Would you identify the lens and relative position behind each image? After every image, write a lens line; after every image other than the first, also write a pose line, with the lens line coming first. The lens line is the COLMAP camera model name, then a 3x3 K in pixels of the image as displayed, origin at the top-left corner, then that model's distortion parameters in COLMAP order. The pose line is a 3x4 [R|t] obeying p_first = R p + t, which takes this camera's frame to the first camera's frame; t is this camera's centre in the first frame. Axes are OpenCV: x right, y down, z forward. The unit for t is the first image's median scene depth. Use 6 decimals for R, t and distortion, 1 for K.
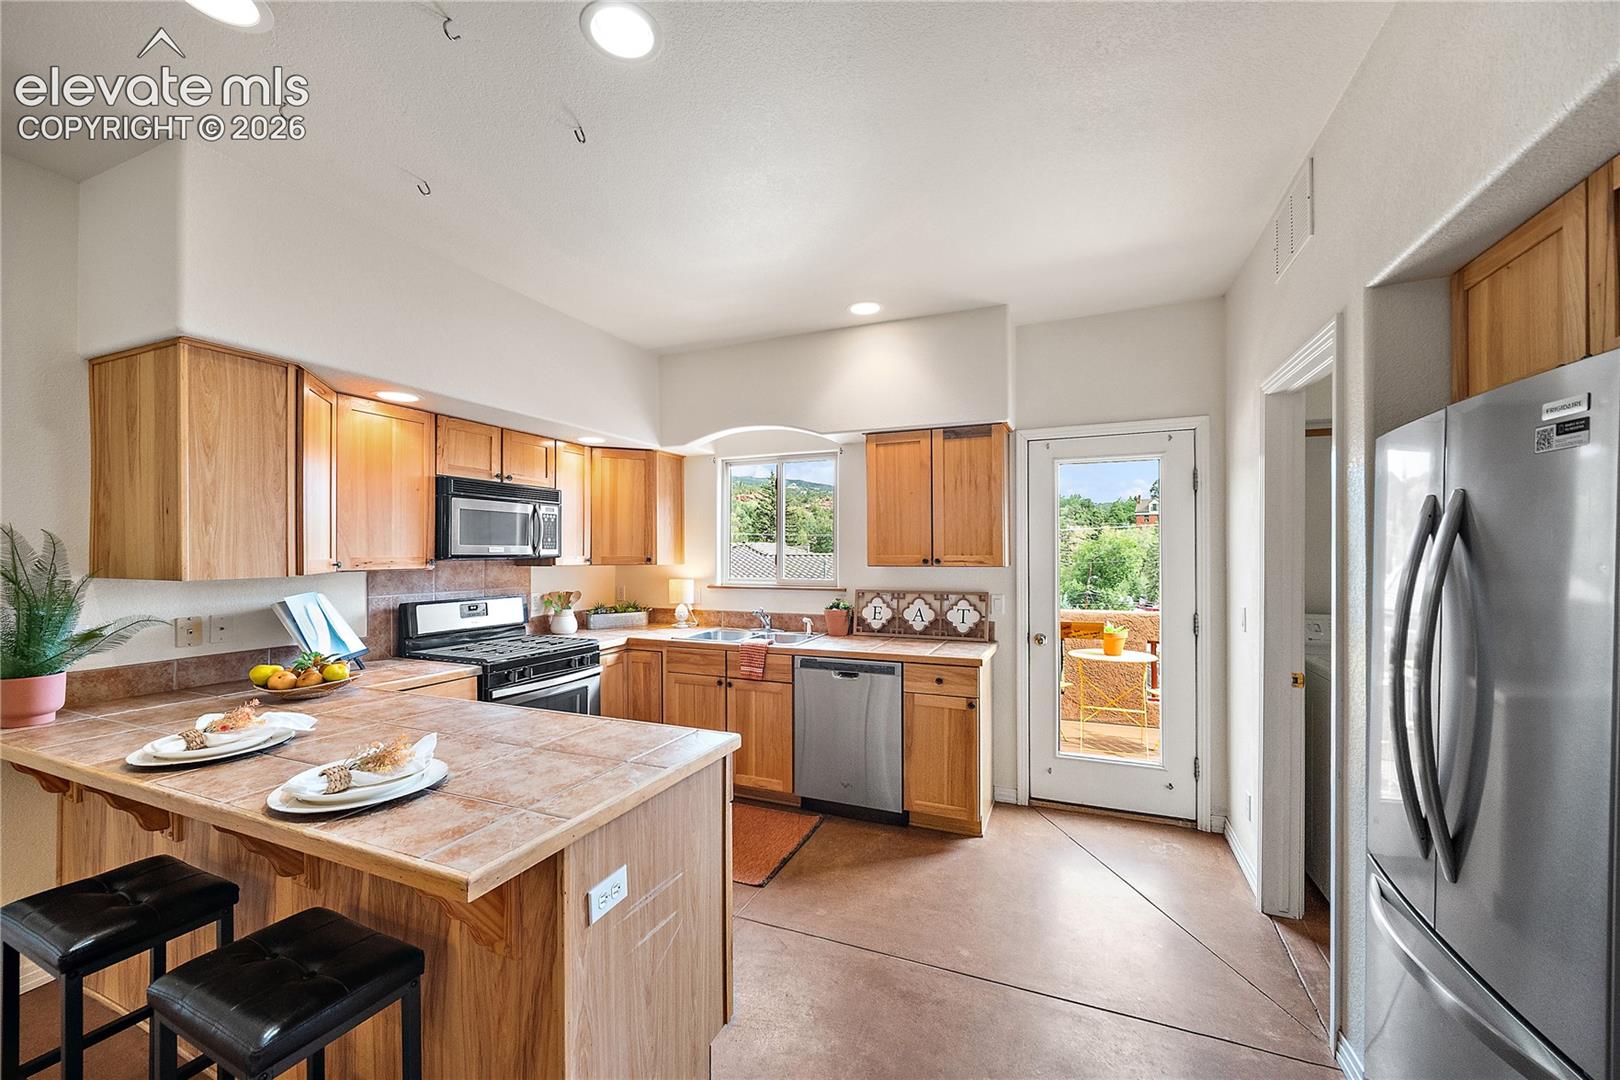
lens RADIAL K [[635.4, 0, 798.1], [0, 635.4, 549.0], [0, 0, 1]] dist [-0.004732, -0.000029]
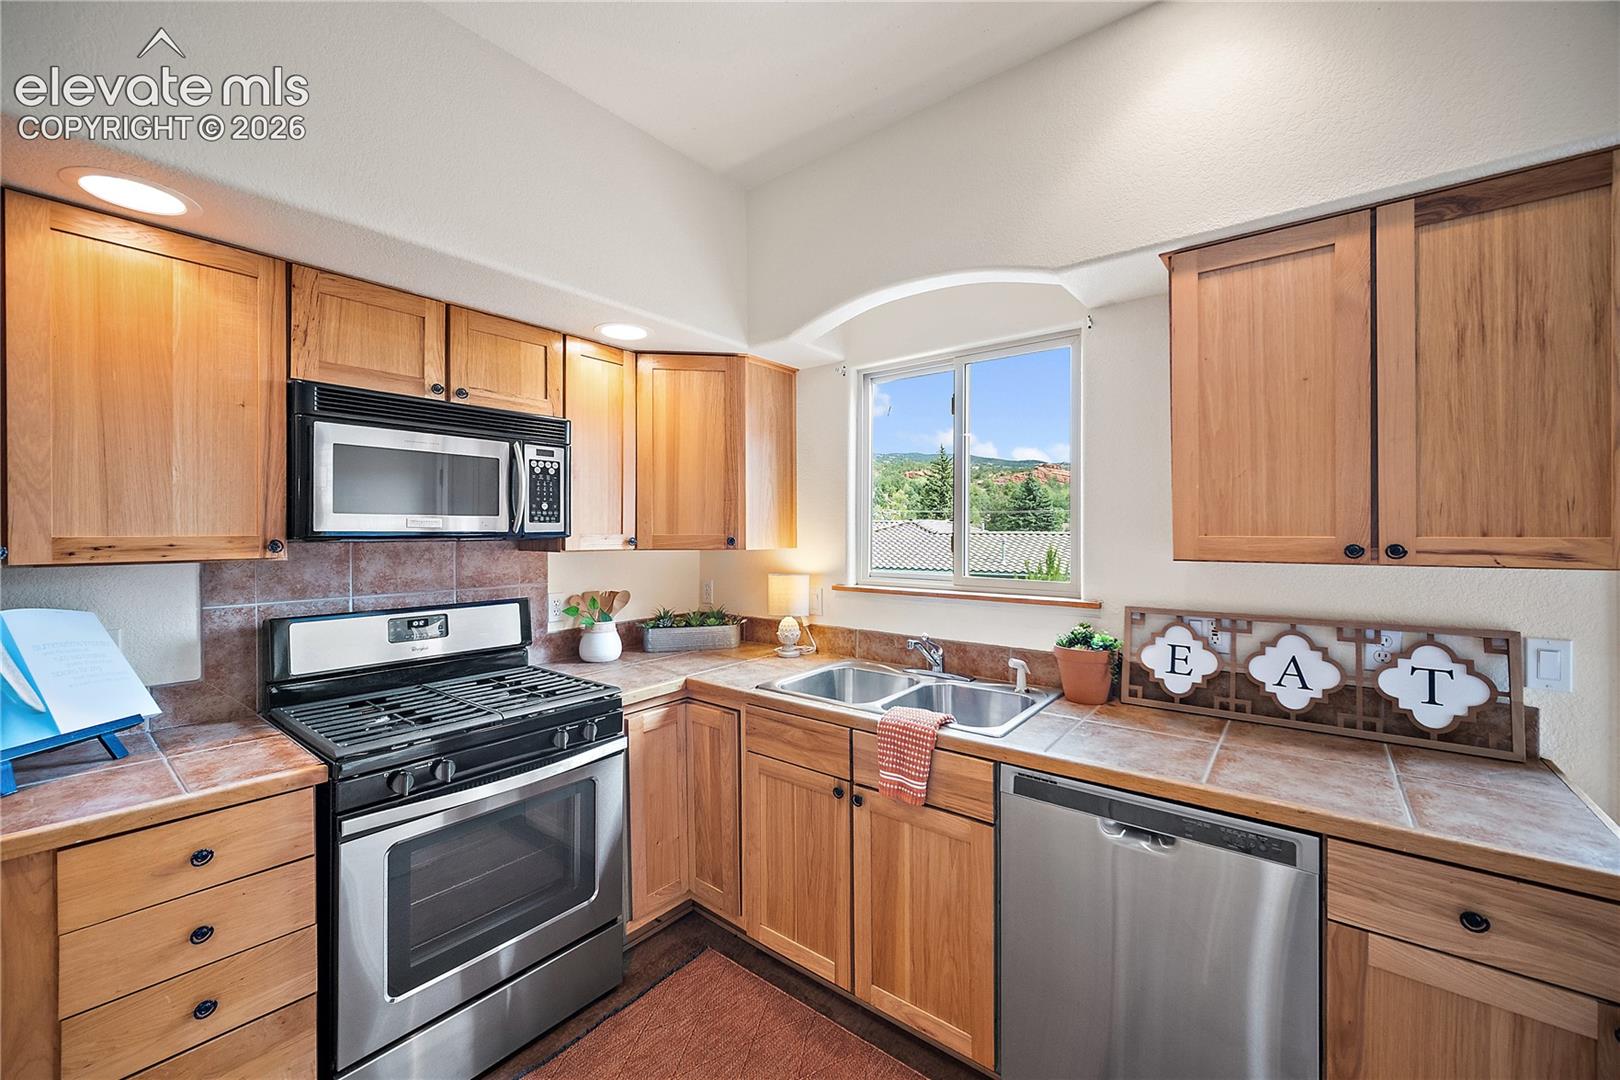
lens RADIAL K [[635.4, 0, 797.6], [0, 635.4, 530.3], [0, 0, 1]] dist [-0.004732, -0.000029]
pose [[0.965401, 0.001168, -0.260766, -0.025999], [0.000074, 0.999989, 0.004753, 0.004669], [0.260769, -0.004608, 0.965390, 0.524187]]
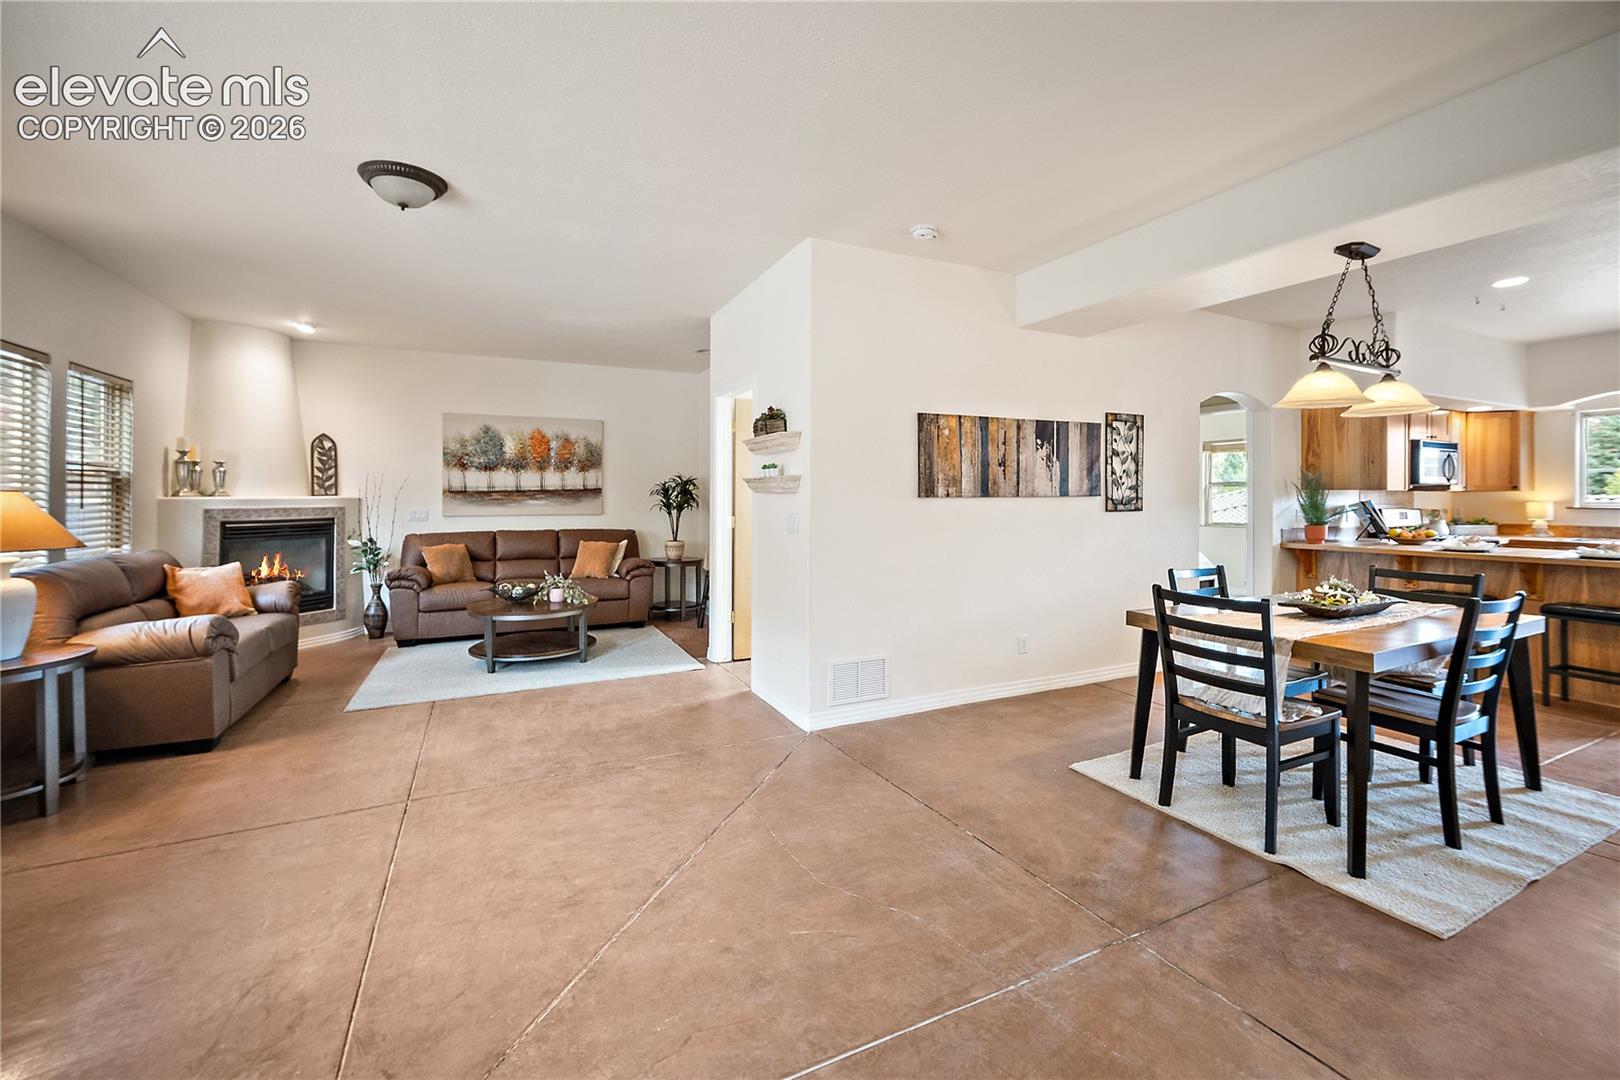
lens RADIAL K [[635.4, 0, 821.2], [0, 635.4, 497.4], [0, 0, 1]] dist [-0.004732, -0.000029]
pose [[0.756843, 0.005452, -0.653574, -0.574457], [-0.000969, 0.999973, 0.007219, 0.035394], [0.653596, -0.004830, 0.756828, -1.313126]]
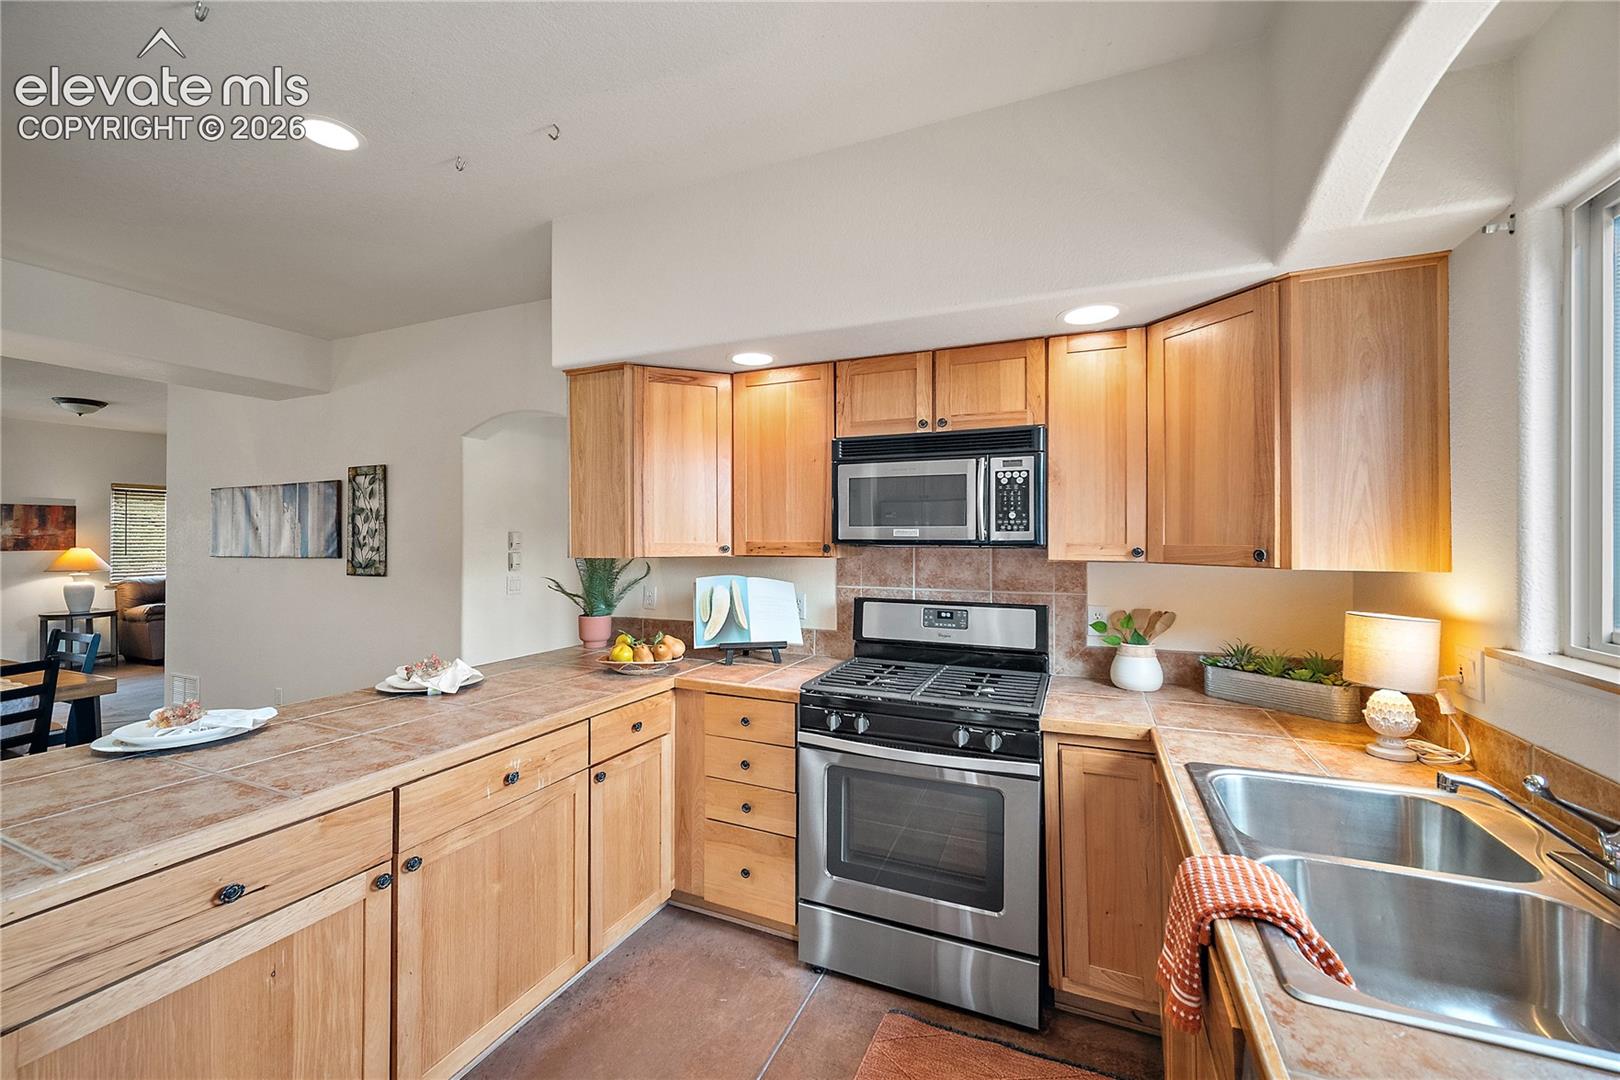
lens RADIAL K [[635.4, 0, 809.1], [0, 635.4, 532.1], [0, 0, 1]] dist [-0.004732, -0.000029]
pose [[0.009872, -0.006847, -0.999928, 0.192862], [0.003338, 0.999971, -0.006815, 0.004594], [0.999946, -0.003270, 0.009894, 0.830393]]
